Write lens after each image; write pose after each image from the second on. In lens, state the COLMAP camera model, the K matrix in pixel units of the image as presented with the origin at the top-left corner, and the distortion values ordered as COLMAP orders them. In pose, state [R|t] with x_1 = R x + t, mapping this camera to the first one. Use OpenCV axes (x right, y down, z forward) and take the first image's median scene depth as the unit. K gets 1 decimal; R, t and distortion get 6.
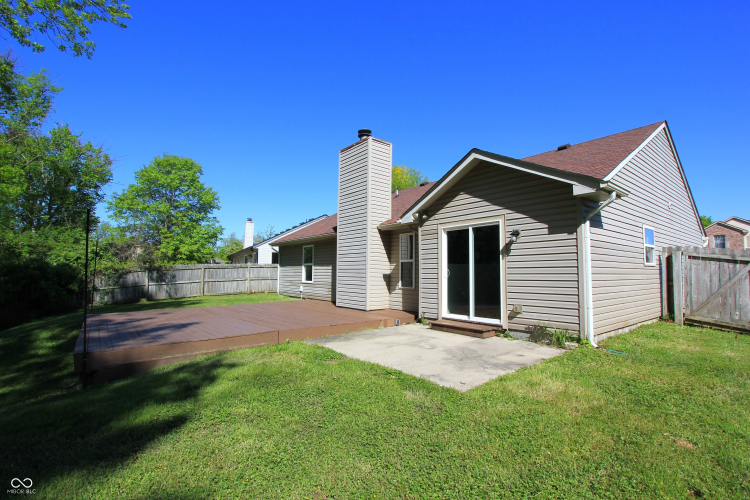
lens RADIAL K [[345.4, 0, 379.3], [0, 345.4, 251.7], [0, 0, 1]] dist [-0.014156, 0.001064]
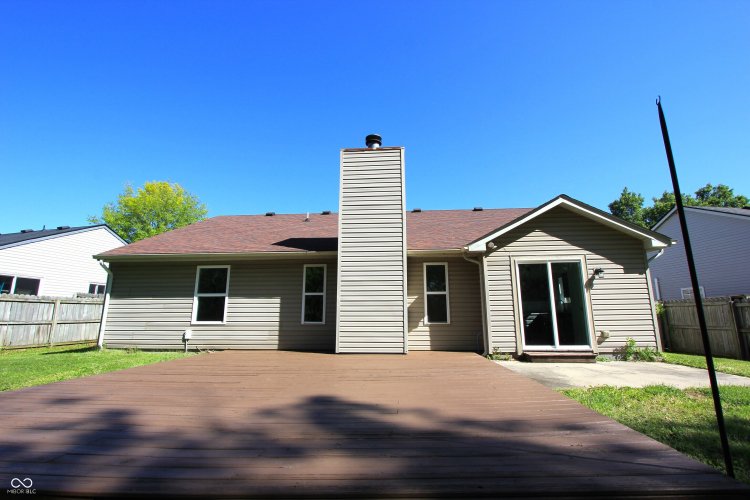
lens RADIAL K [[345.4, 0, 379.3], [0, 345.4, 251.7], [0, 0, 1]] dist [-0.014156, 0.001064]
pose [[0.687208, 0.134642, 0.713875, -0.884804], [-0.038196, 0.988012, -0.149578, 0.079295], [-0.725456, 0.075524, 0.684112, 0.637682]]
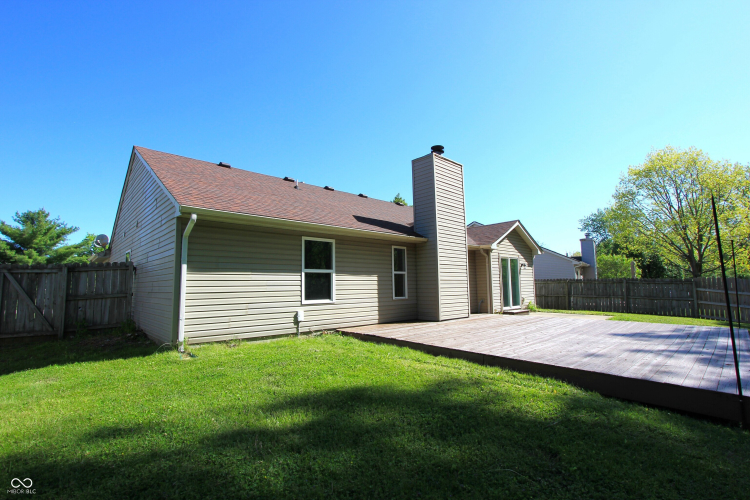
lens RADIAL K [[345.4, 0, 379.3], [0, 345.4, 251.7], [0, 0, 1]] dist [-0.014156, 0.001064]
pose [[-0.072741, 0.096583, 0.992663, -1.518520], [-0.047064, 0.993859, -0.100148, 0.111647], [-0.996240, -0.054003, -0.067749, 1.812752]]
